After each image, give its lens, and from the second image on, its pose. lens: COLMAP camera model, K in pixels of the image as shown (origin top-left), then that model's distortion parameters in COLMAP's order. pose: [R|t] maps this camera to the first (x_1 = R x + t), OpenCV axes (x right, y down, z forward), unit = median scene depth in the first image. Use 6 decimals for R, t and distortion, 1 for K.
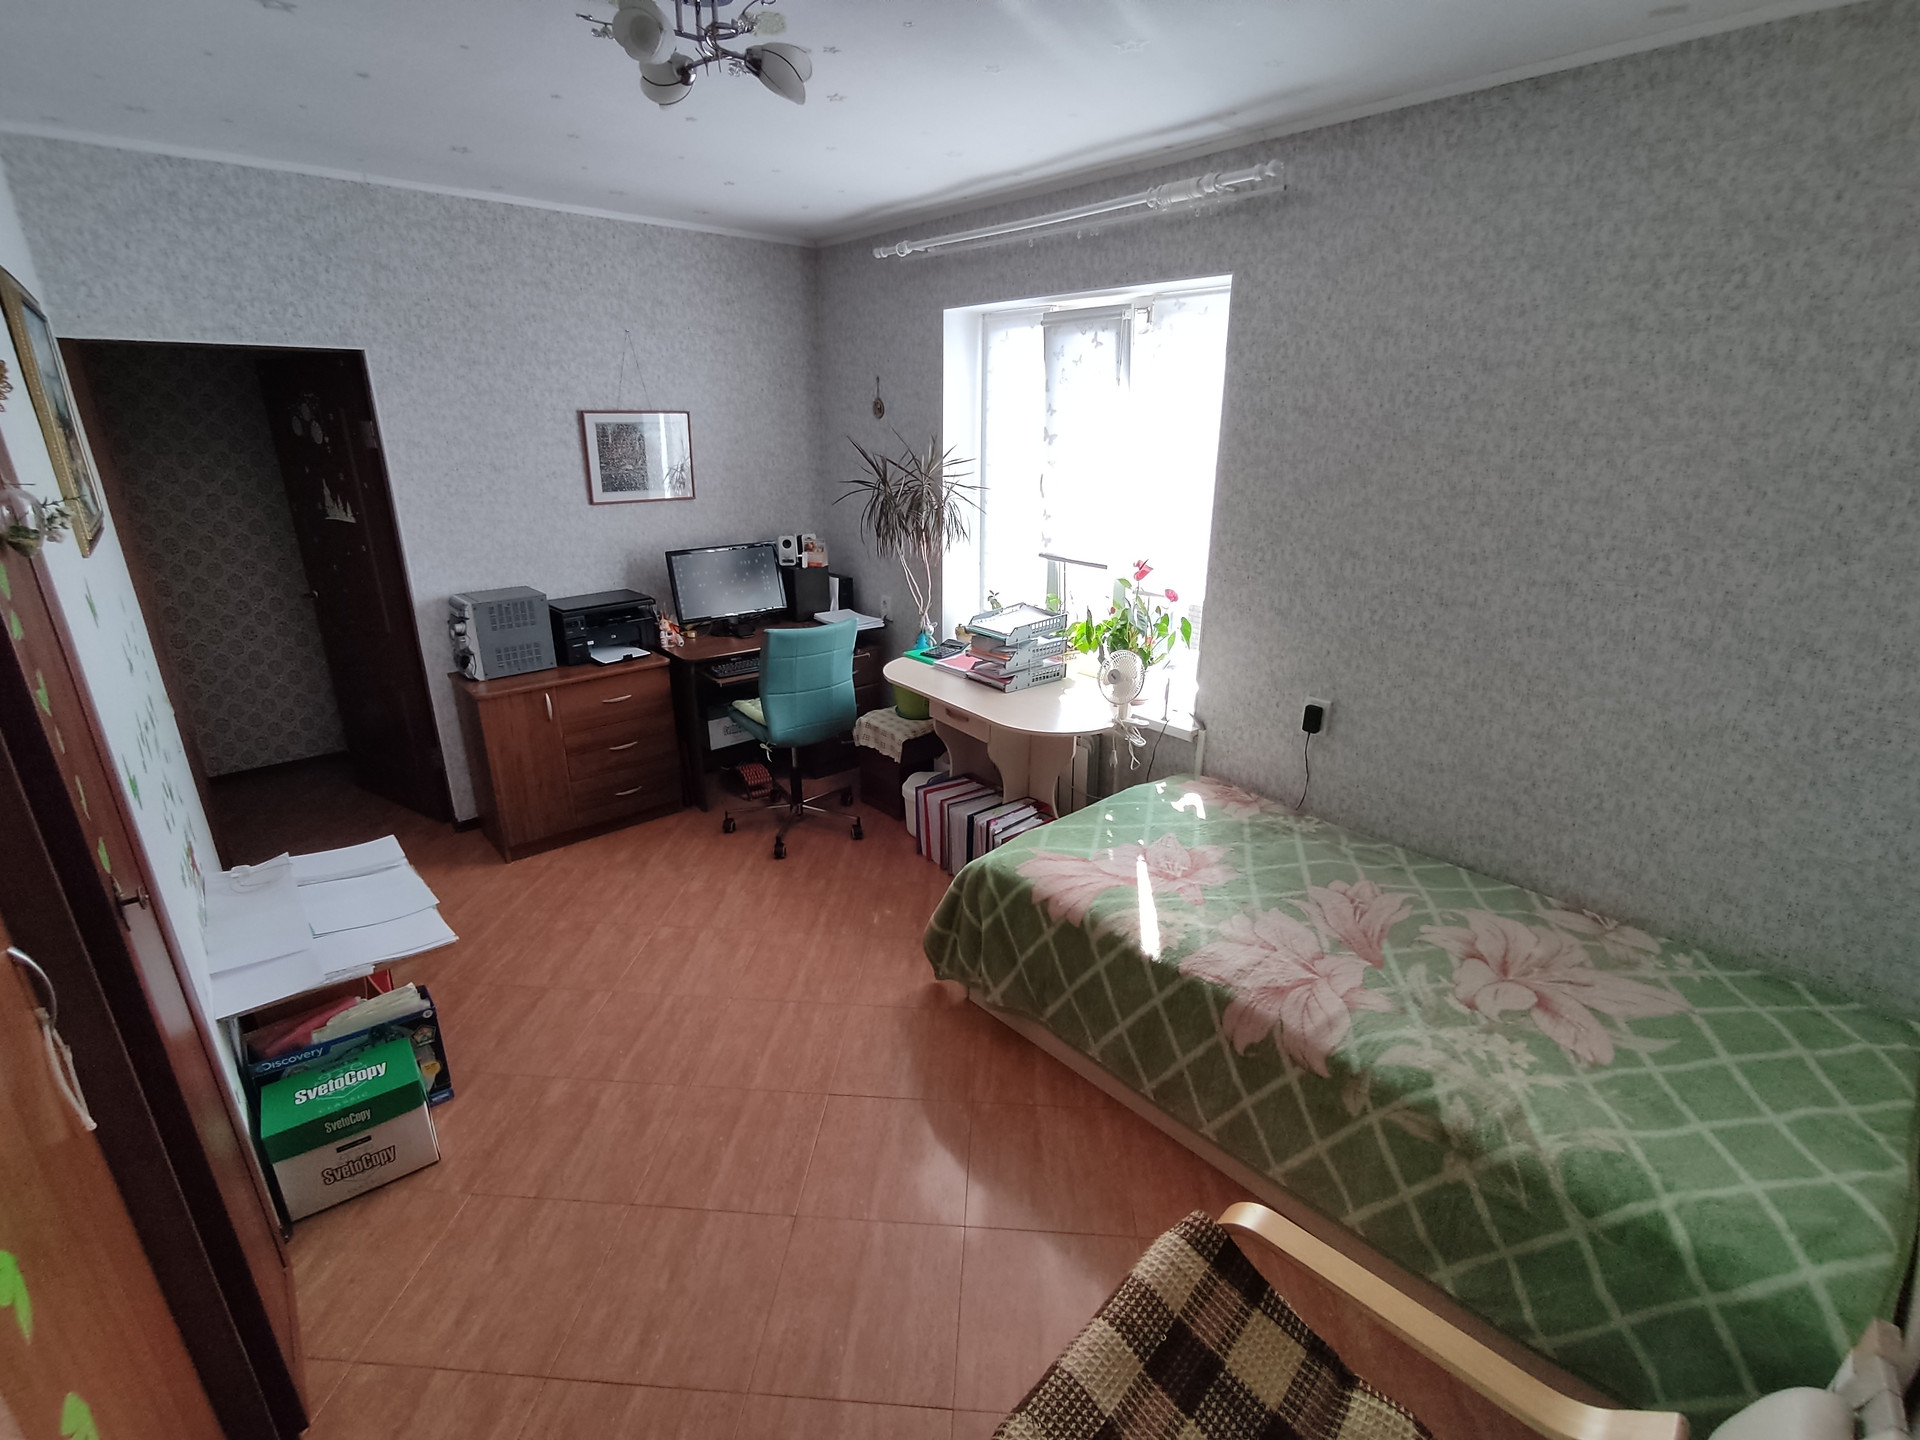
lens RADIAL K [[880.8, 0, 952.2], [0, 880.8, 729.6], [0, 0, 1]] dist [-0.040362, 0.029553]
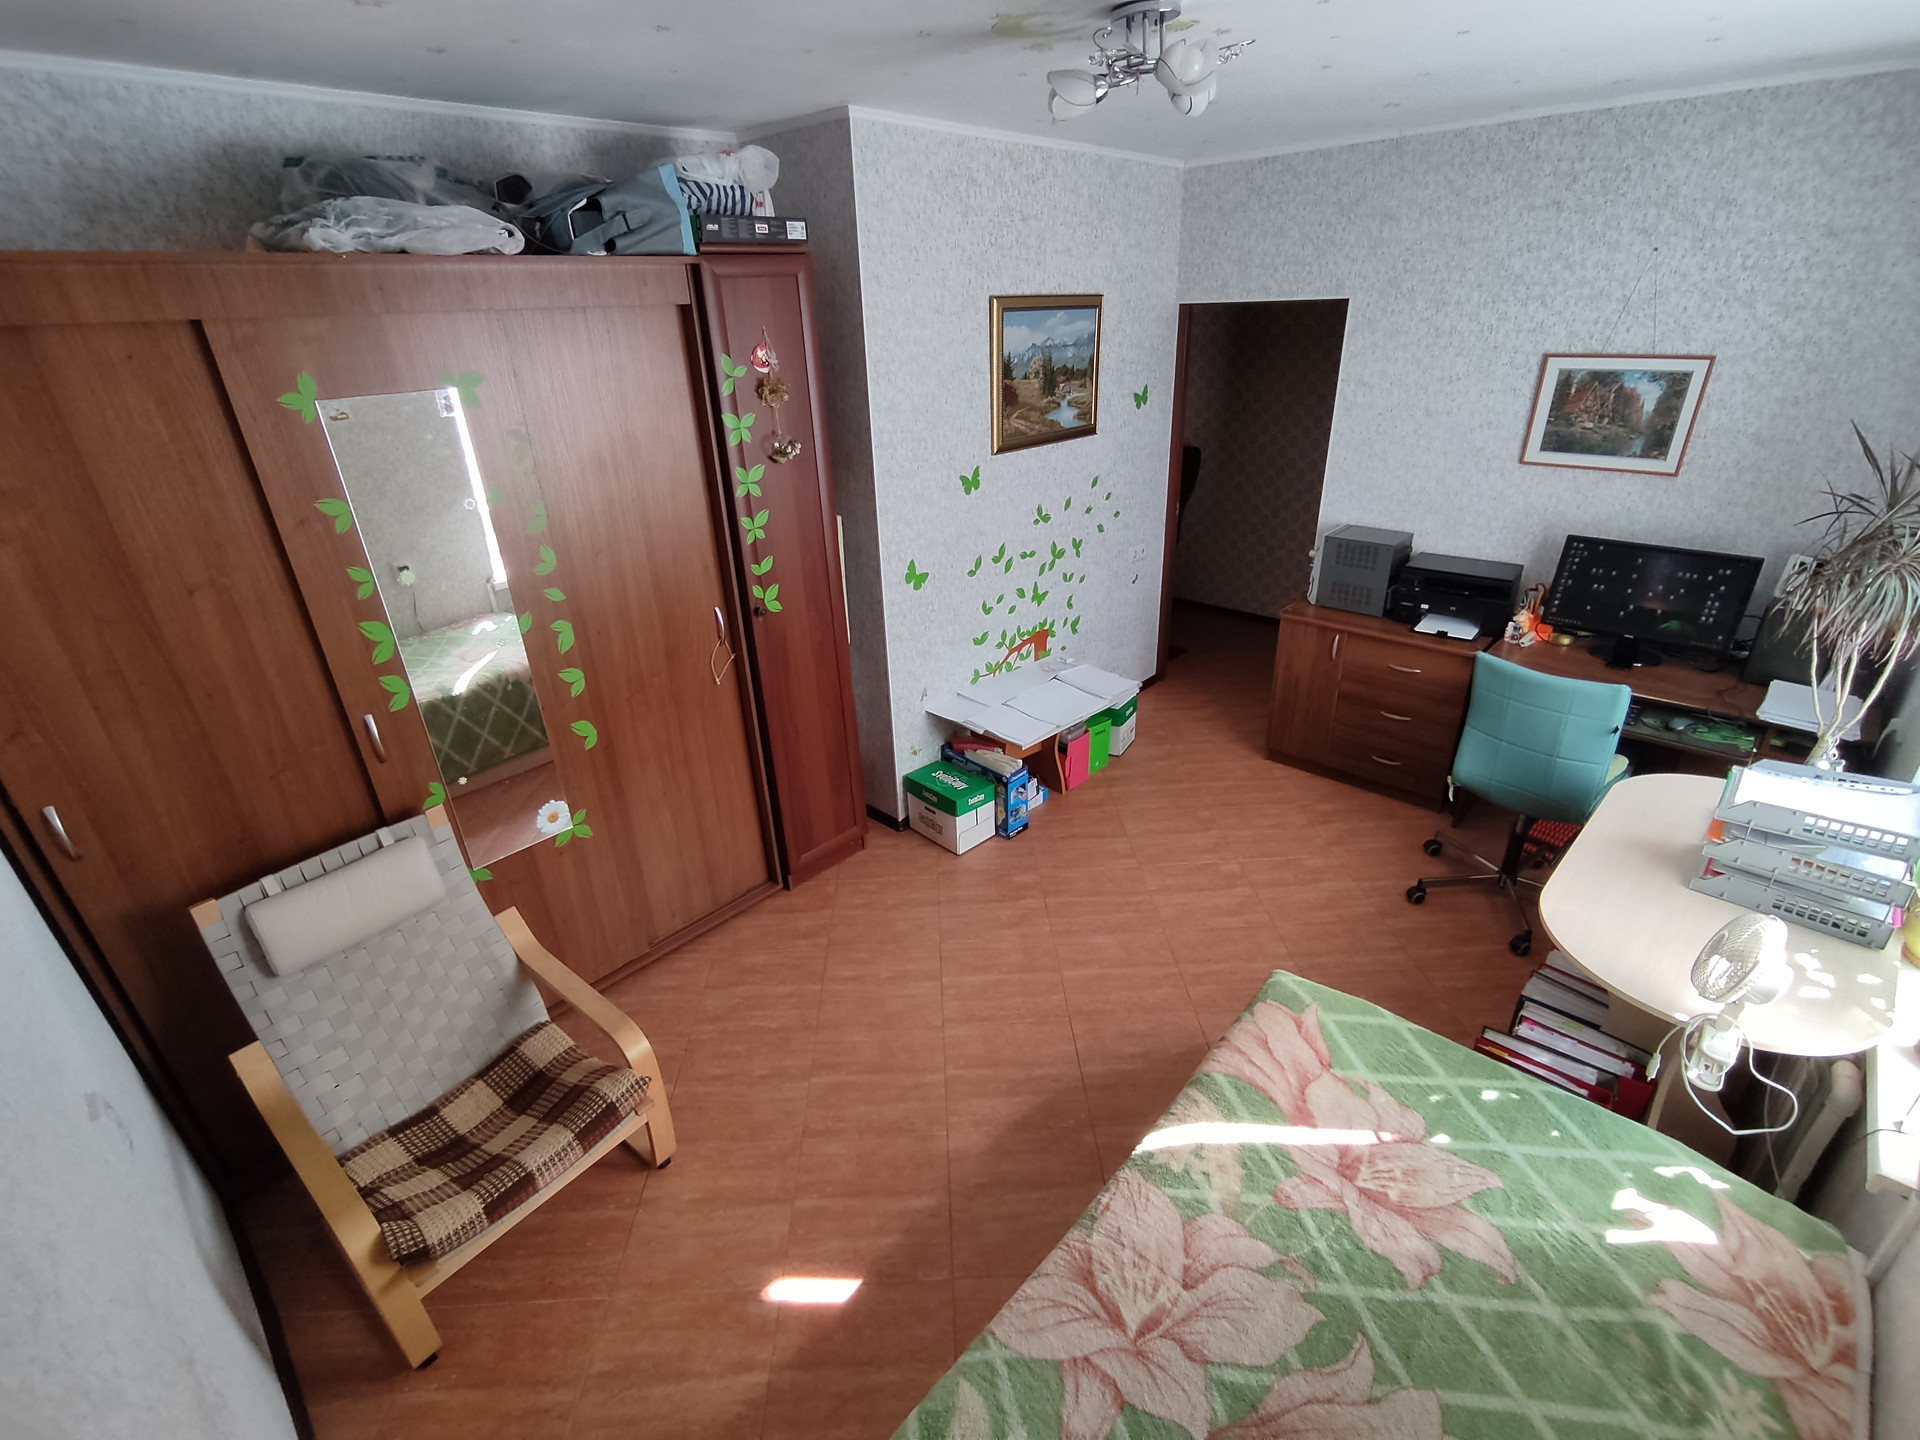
lens RADIAL K [[864.3, 0, 954.6], [0, 864.3, 727.0], [0, 0, 1]] dist [-0.003564, -0.000536]
pose [[0.106995, 0.427618, -0.897605, 0.584877], [-0.302305, 0.874037, 0.380356, -0.251318], [0.947187, 0.230655, 0.222788, 0.445343]]
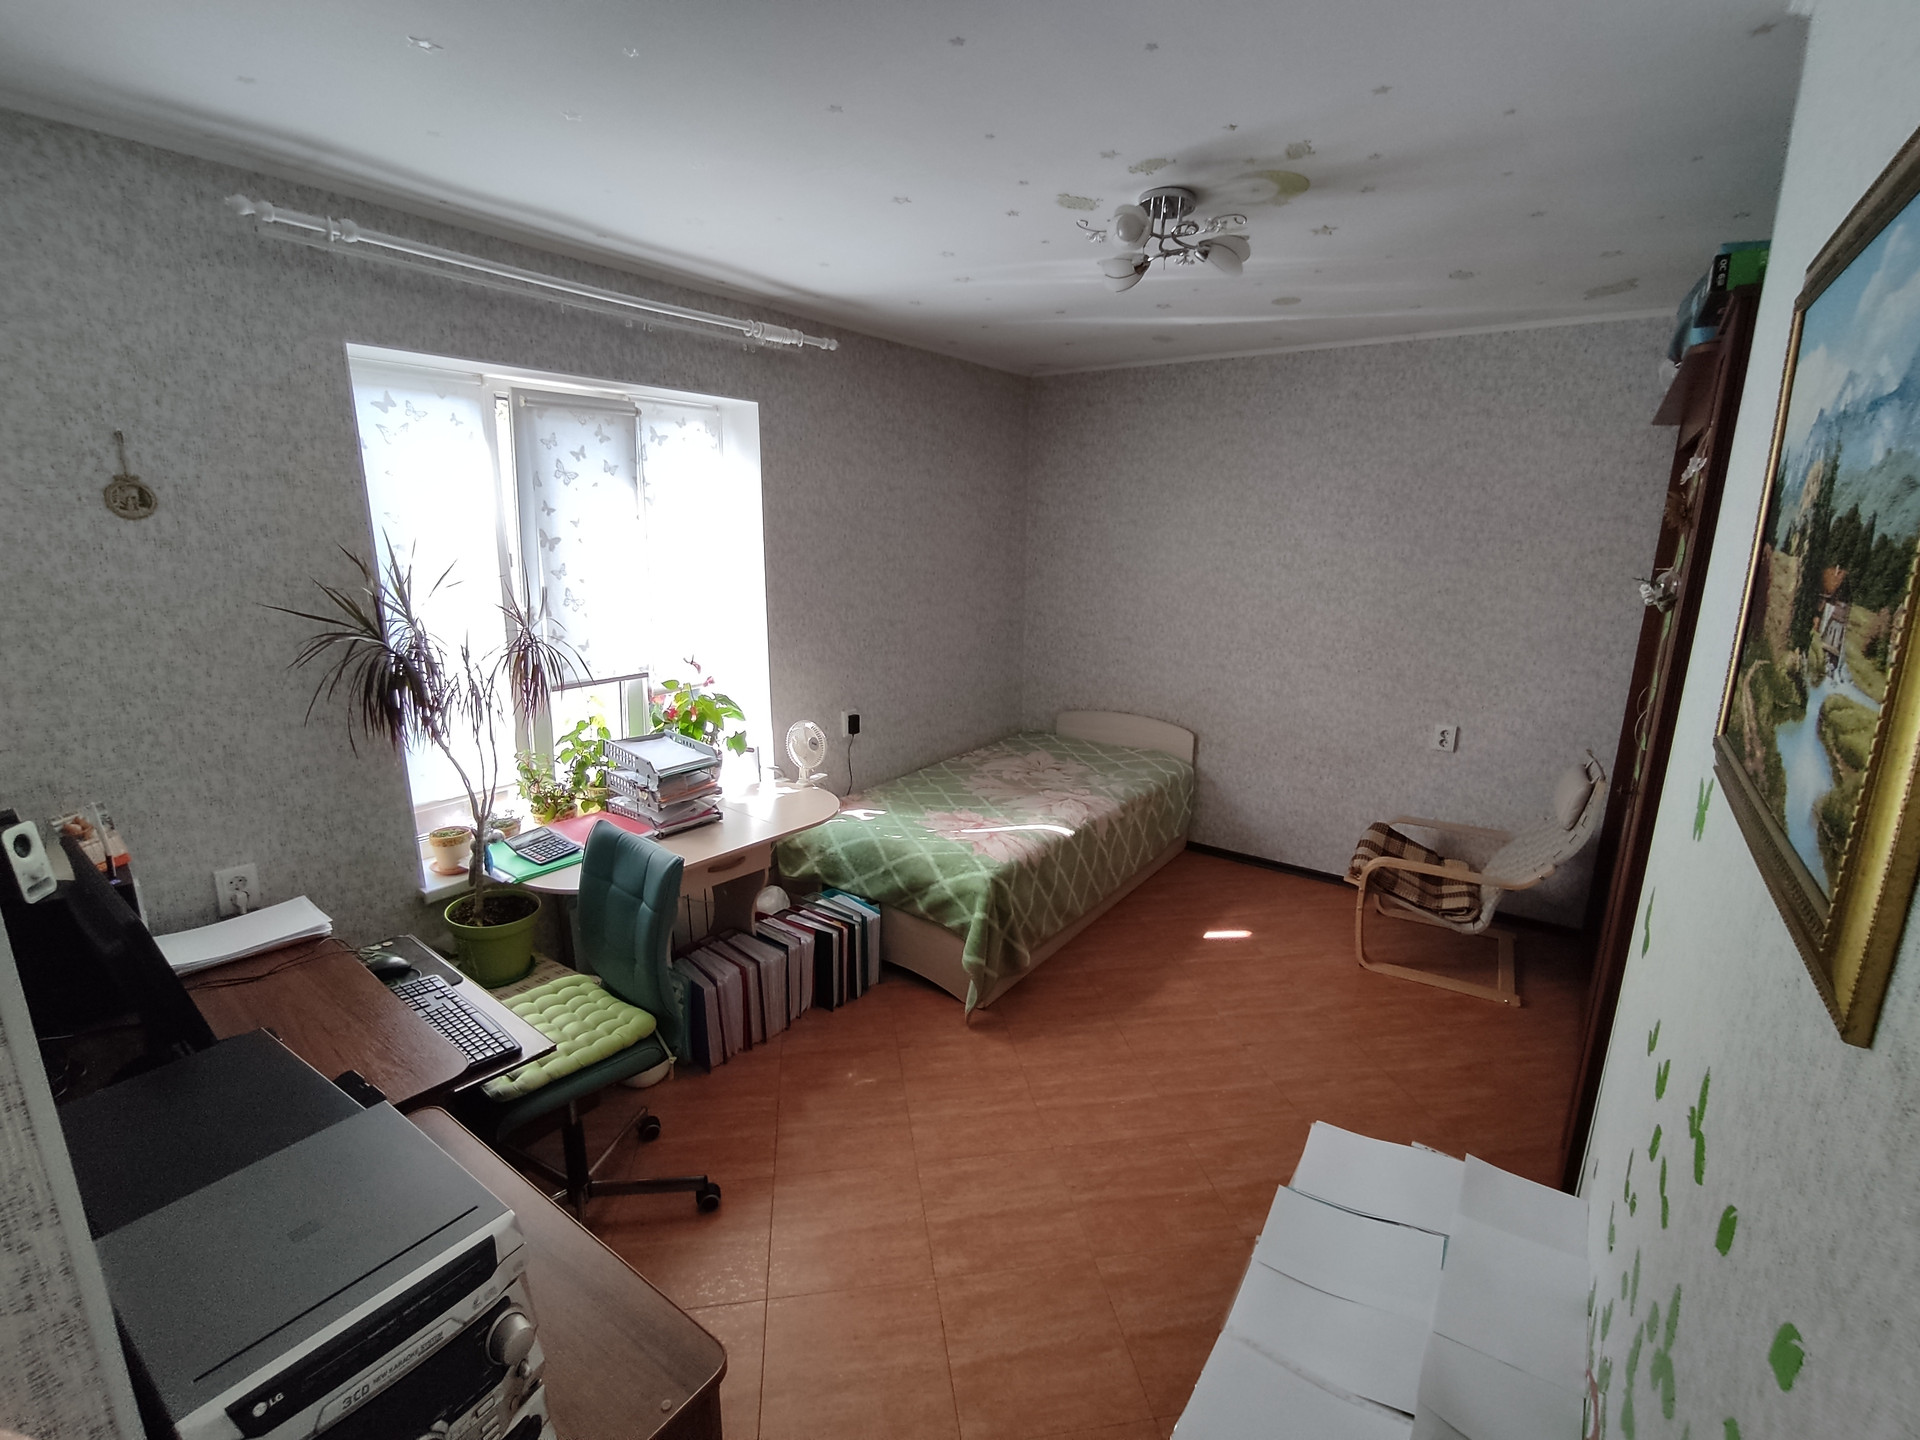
lens RADIAL K [[880.8, 0, 952.2], [0, 880.8, 729.6], [0, 0, 1]] dist [-0.040362, 0.029553]
pose [[-0.225787, -0.234593, 0.945509, -0.971533], [0.317115, 0.900010, 0.299031, -0.380193], [-0.921118, 0.367353, -0.128818, 1.045931]]
